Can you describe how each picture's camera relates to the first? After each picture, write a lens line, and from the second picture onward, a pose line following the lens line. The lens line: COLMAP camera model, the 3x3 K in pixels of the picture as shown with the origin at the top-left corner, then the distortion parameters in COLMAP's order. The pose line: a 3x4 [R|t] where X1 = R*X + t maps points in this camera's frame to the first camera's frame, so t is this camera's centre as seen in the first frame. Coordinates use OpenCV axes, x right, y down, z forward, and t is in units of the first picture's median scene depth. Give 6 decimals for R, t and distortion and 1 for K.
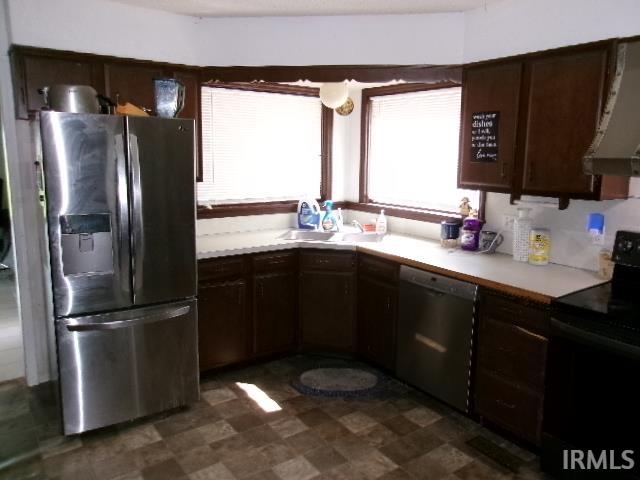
lens RADIAL K [[466.5, 0, 320.0], [0, 466.5, 240.0], [0, 0, 1]] dist [-0.075841, -0.000385]
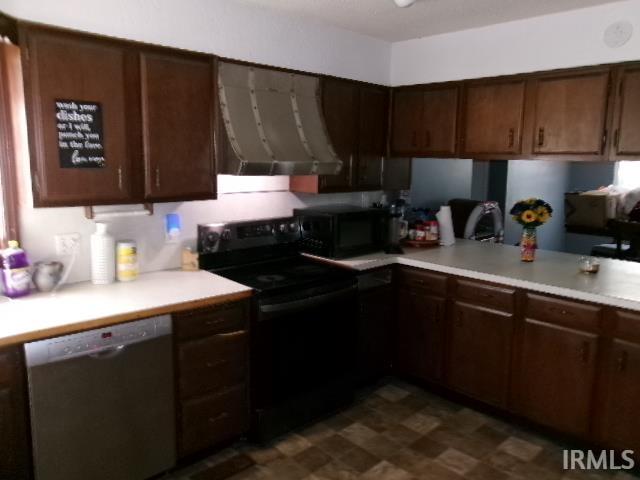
lens RADIAL K [[497.6, 0, 334.3], [0, 497.6, 241.4], [0, 0, 1]] dist [-0.003961, 0.004167]
pose [[-0.177907, -0.160183, 0.970922, -0.539225], [0.156093, 0.969577, 0.188563, -0.145611], [-0.971588, 0.185101, -0.147491, 0.763579]]
